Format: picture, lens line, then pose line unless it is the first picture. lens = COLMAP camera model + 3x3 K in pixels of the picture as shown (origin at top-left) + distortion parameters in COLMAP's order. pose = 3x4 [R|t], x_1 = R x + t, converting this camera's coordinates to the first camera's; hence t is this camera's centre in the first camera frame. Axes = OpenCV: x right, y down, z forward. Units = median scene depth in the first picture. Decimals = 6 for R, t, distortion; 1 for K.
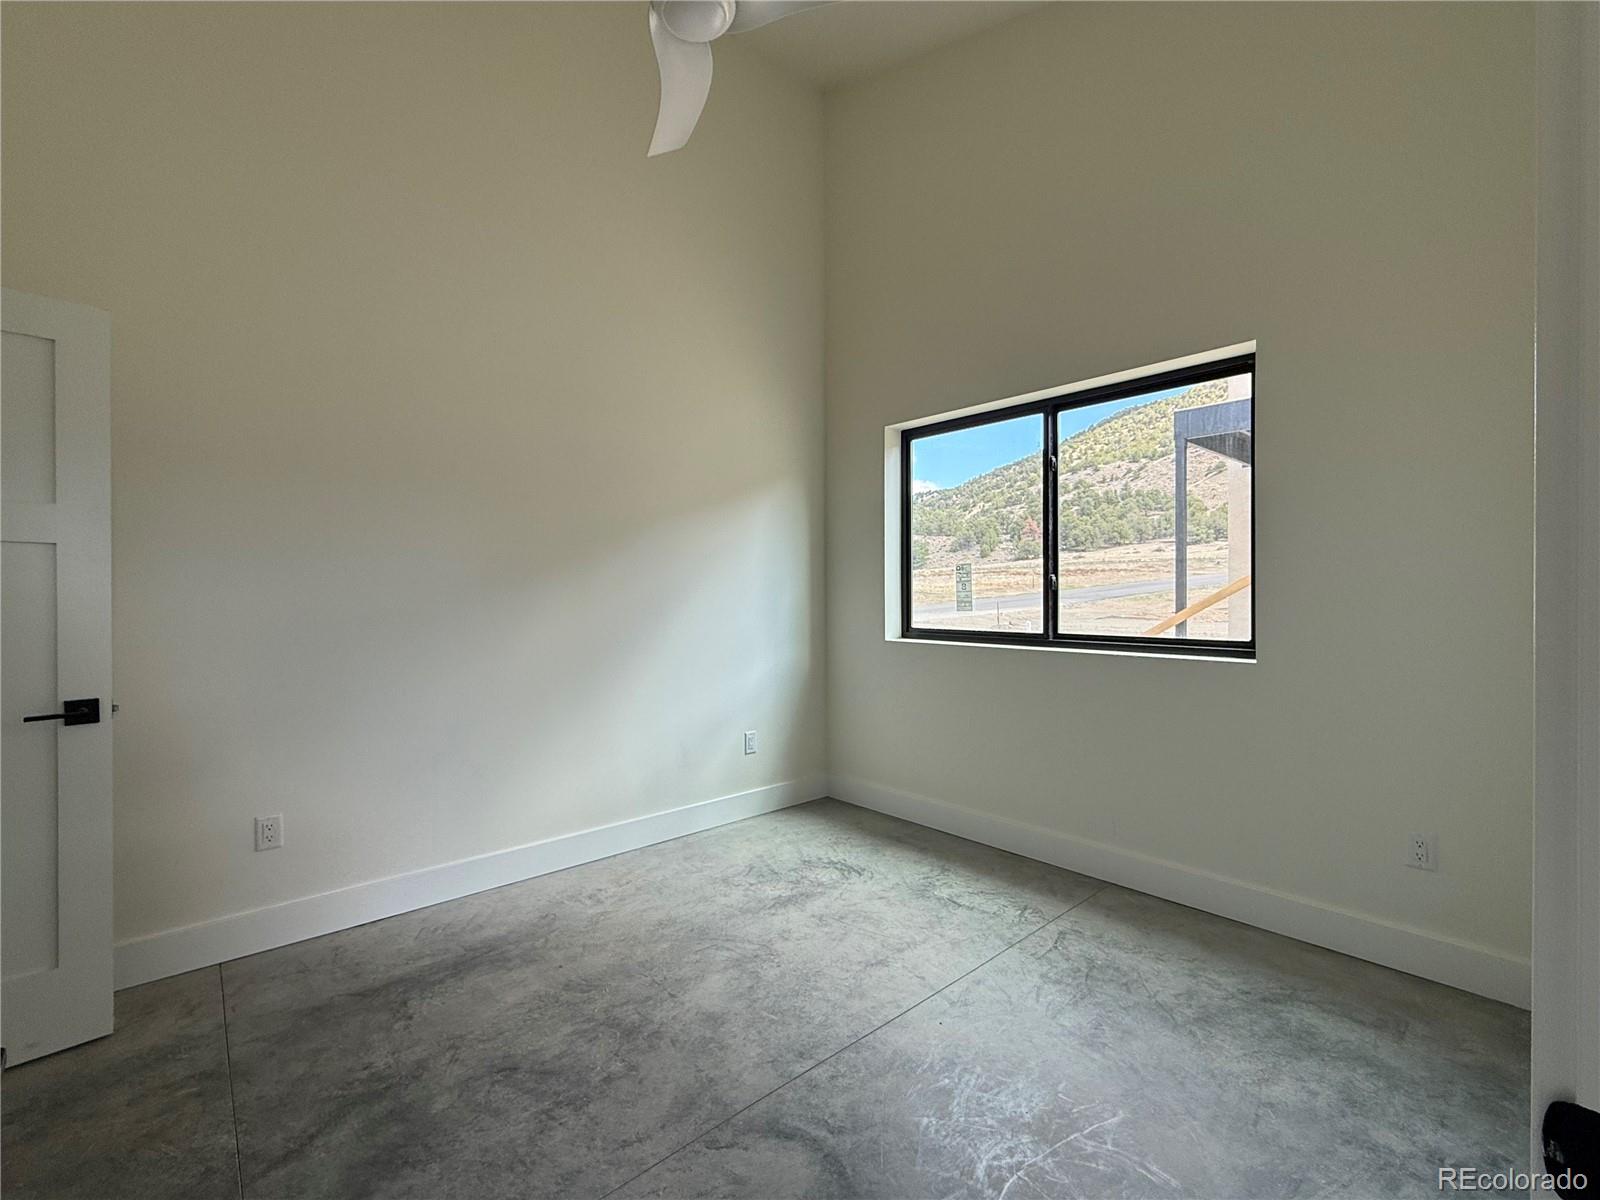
lens RADIAL K [[704.5, 0, 800.4], [0, 704.5, 602.7], [0, 0, 1]] dist [-0.000494, 0.000054]
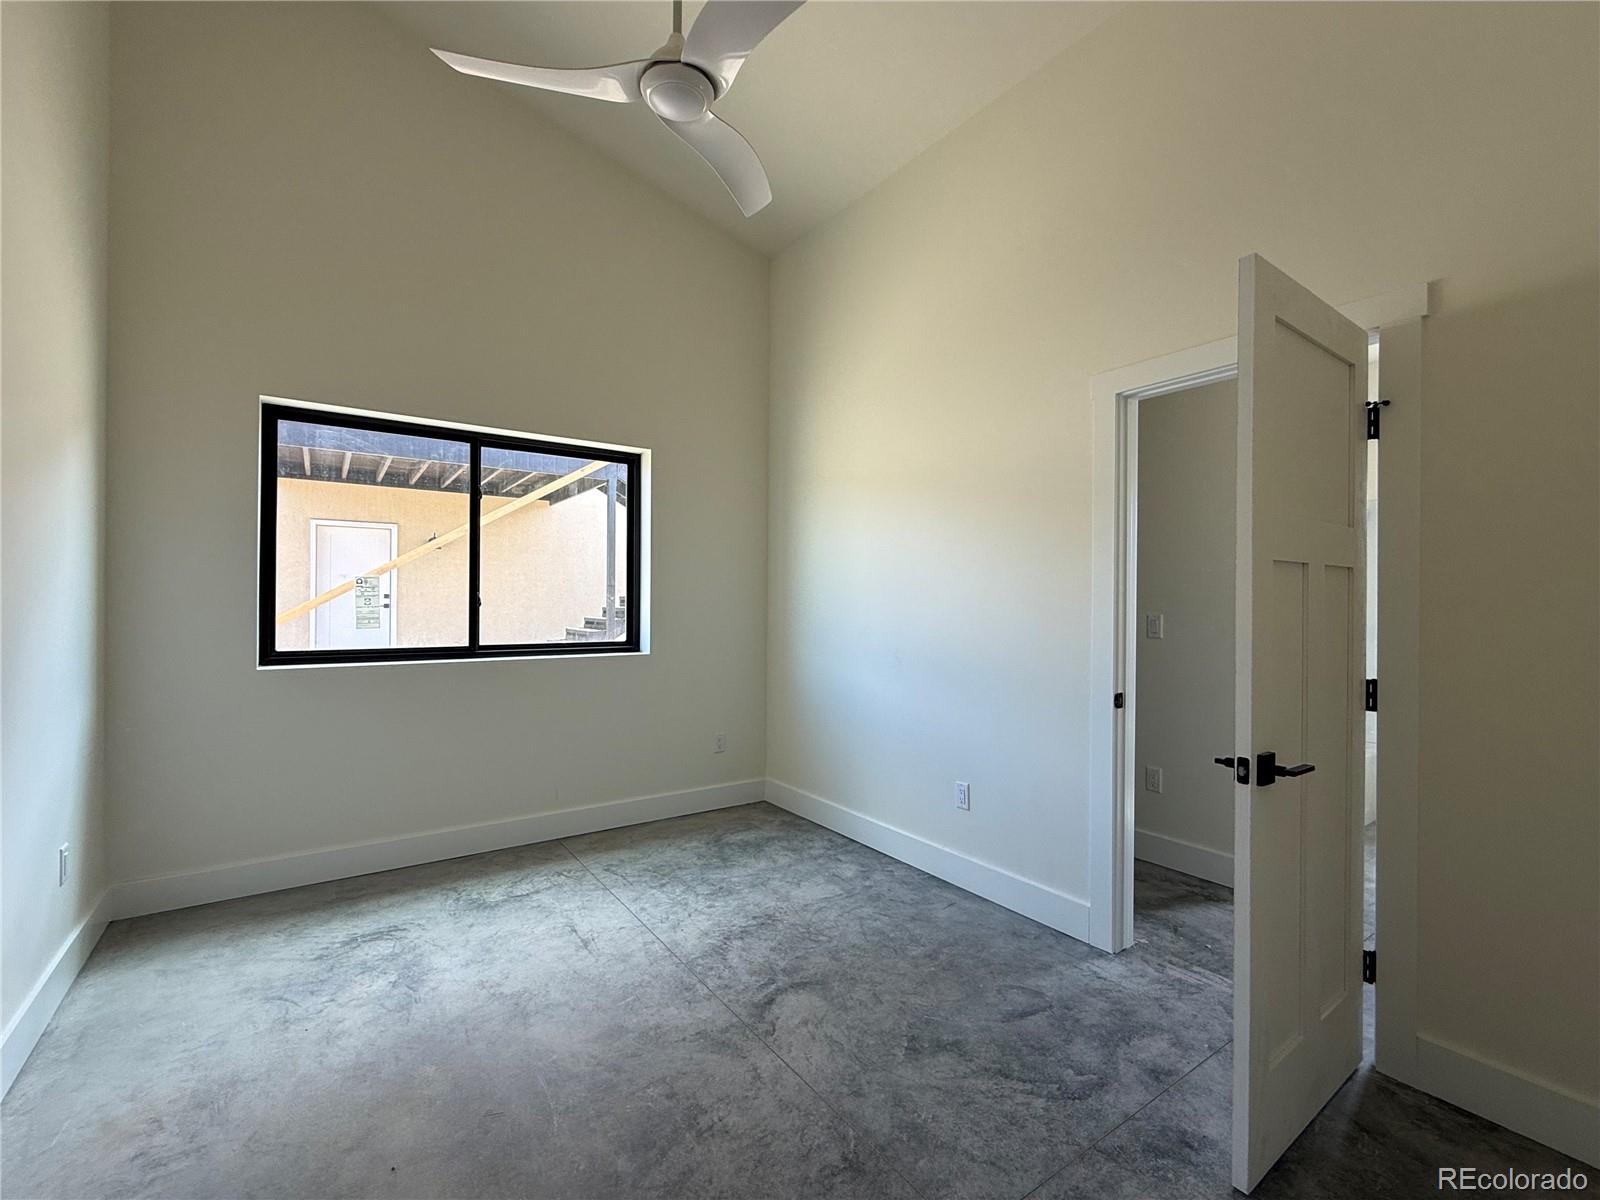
lens RADIAL K [[704.5, 0, 800.4], [0, 704.5, 602.7], [0, 0, 1]] dist [-0.000494, 0.000054]
pose [[0.113466, 0.004940, 0.993530, -0.799855], [0.005686, 0.999968, -0.005622, -0.017113], [-0.993526, 0.006287, 0.113435, 0.438801]]
